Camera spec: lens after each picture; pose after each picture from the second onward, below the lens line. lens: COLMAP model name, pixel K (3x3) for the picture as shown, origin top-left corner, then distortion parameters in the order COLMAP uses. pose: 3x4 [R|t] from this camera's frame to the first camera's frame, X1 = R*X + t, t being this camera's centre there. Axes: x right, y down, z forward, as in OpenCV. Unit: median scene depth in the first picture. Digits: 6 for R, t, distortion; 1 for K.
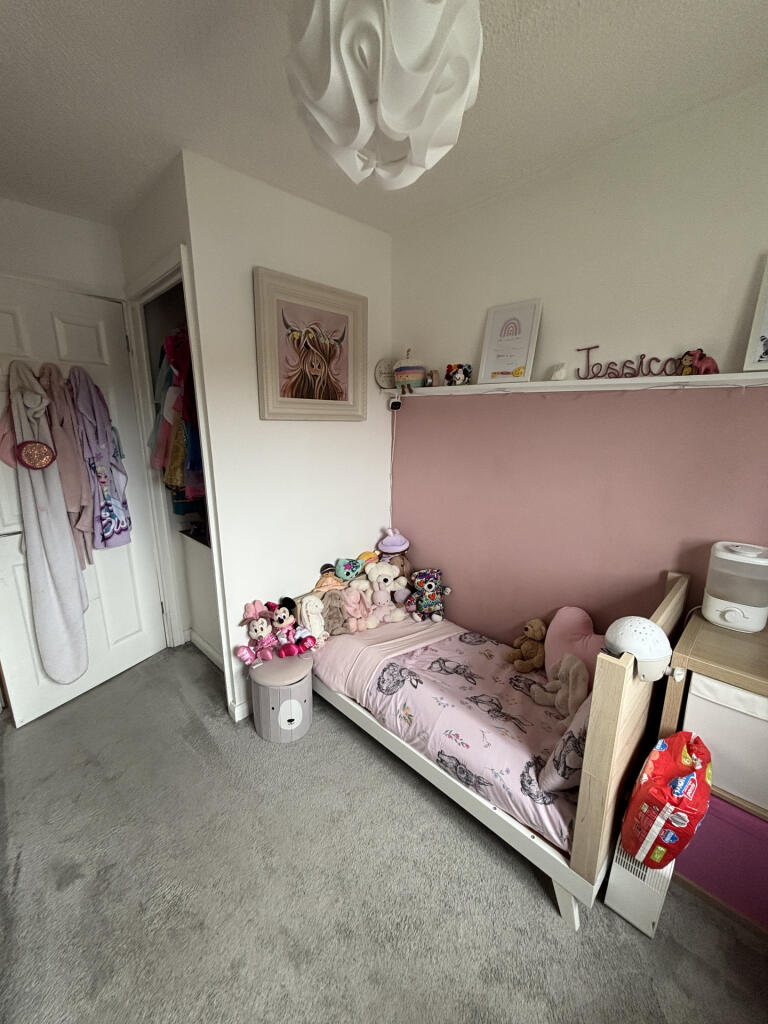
lens RADIAL K [[411.3, 0, 384.6], [0, 411.3, 512.0], [0, 0, 1]] dist [-0.001127, 0.000239]
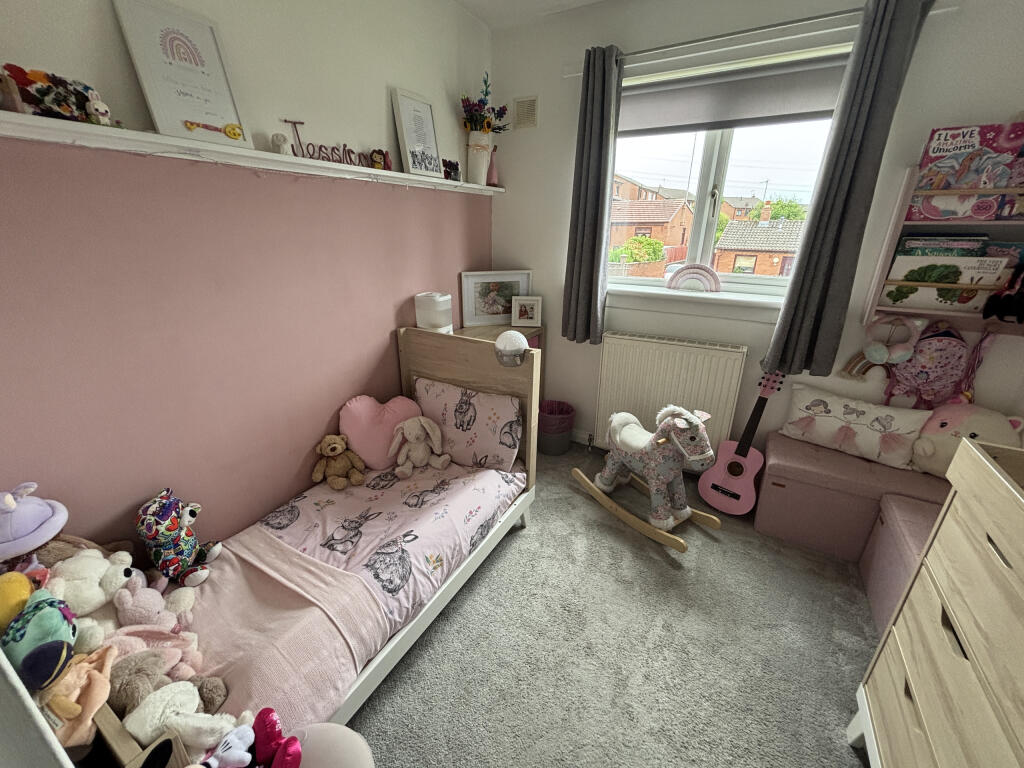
lens RADIAL K [[411.3, 0, 510.9], [0, 411.3, 381.9], [0, 0, 1]] dist [-0.001127, 0.000239]
pose [[-0.261667, -0.348921, 0.899880, -0.606207], [0.224130, 0.884910, 0.408289, -0.150056], [-0.938774, 0.308526, -0.153348, 0.834380]]
